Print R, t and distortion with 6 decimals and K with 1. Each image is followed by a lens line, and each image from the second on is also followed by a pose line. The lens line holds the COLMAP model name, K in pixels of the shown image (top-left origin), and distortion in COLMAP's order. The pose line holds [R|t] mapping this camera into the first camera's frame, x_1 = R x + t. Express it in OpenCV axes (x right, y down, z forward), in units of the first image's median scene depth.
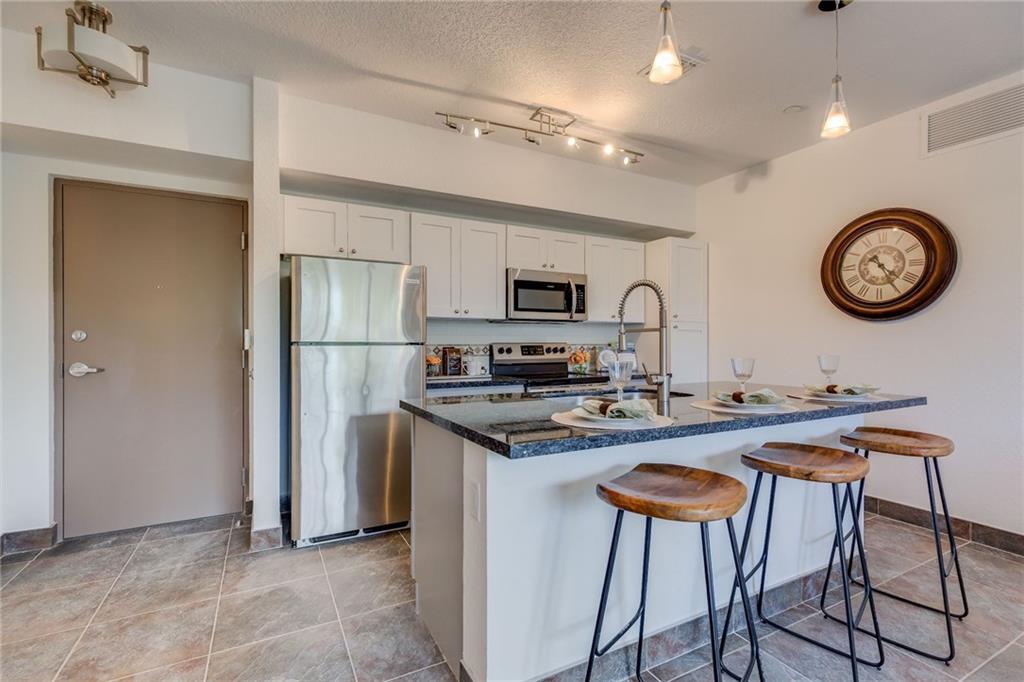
lens RADIAL K [[461.6, 0, 515.1], [0, 461.6, 341.9], [0, 0, 1]] dist [0.009584, -0.002182]
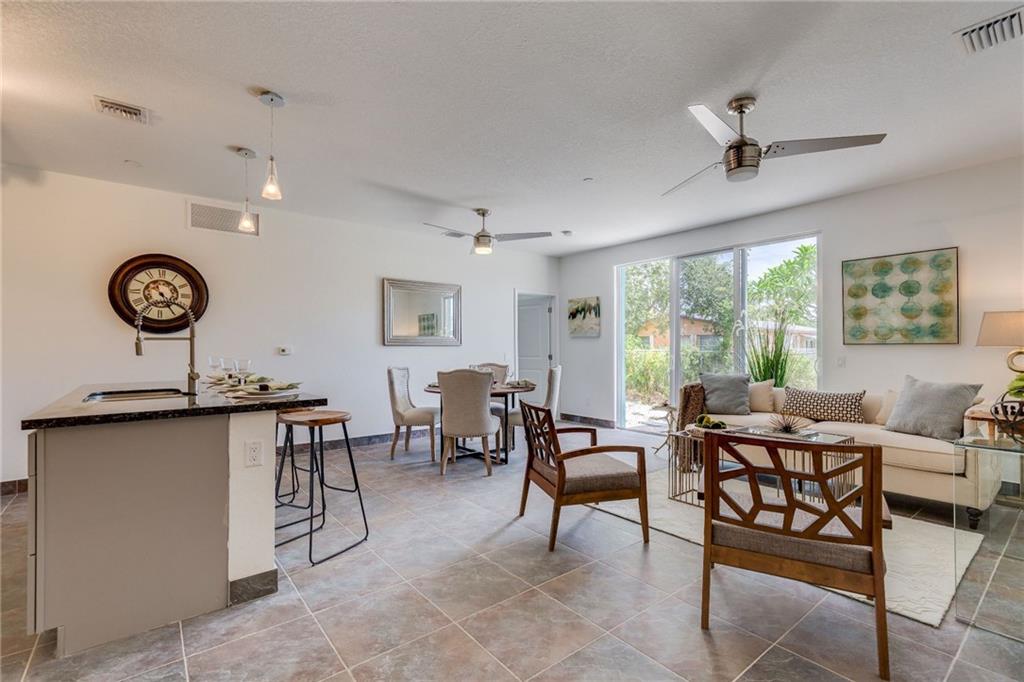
lens RADIAL K [[461.6, 0, 510.5], [0, 461.6, 346.9], [0, 0, 1]] dist [0.009584, -0.002182]
pose [[-0.184457, 0.003358, 0.982835, -0.779019], [0.001093, 0.999994, -0.003211, 0.002077], [-0.982840, 0.000482, -0.184460, 0.212829]]
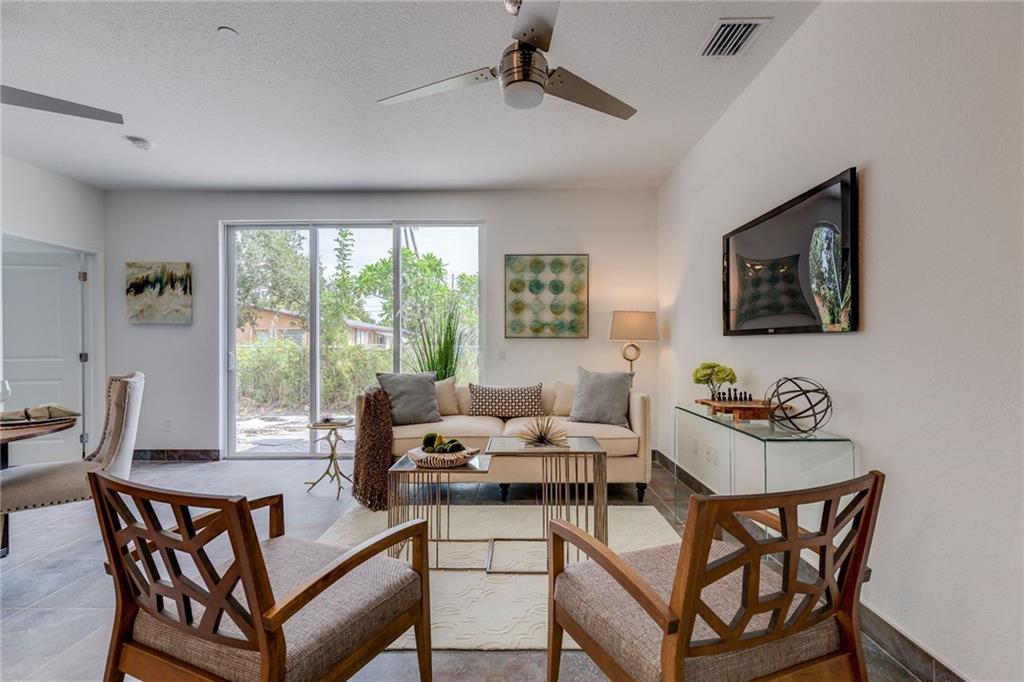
lens RADIAL K [[461.6, 0, 513.2], [0, 461.6, 343.3], [0, 0, 1]] dist [0.009584, -0.002182]
pose [[-0.876634, 0.002742, 0.481150, -0.269673], [0.001677, 0.999995, -0.002642, 0.011113], [-0.481155, -0.001509, -0.876634, 0.172746]]
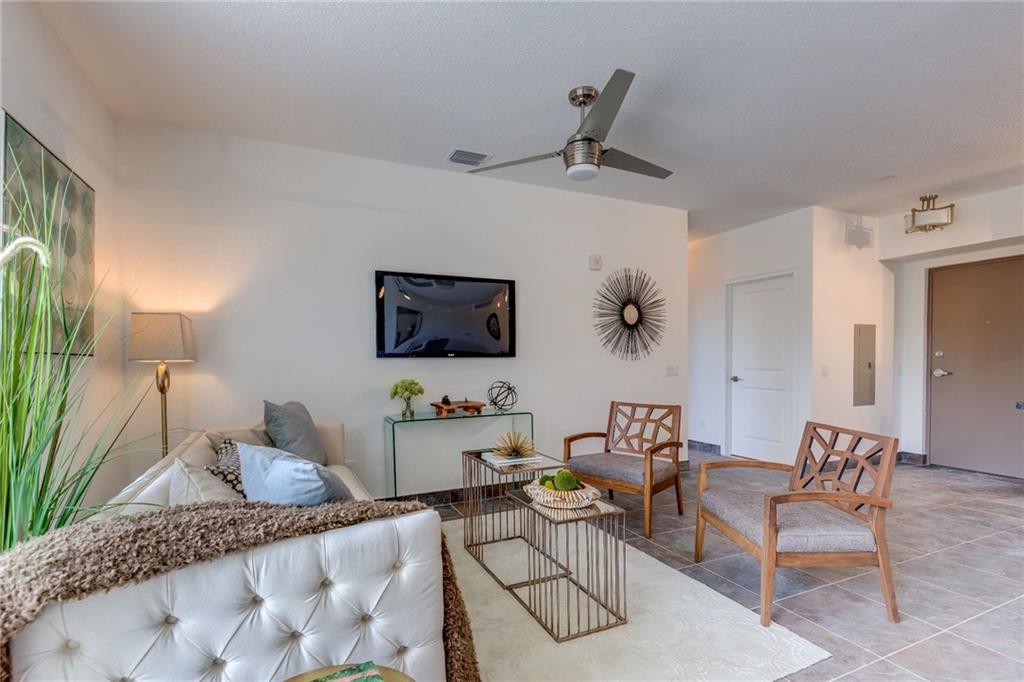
lens RADIAL K [[461.6, 0, 507.8], [0, 461.6, 372.2], [0, 0, 1]] dist [0.009584, -0.002182]
pose [[-0.072501, 0.025702, -0.997037, 0.883454], [0.005733, 0.999662, 0.025352, 0.002592], [0.997352, -0.003878, -0.072623, -0.481668]]
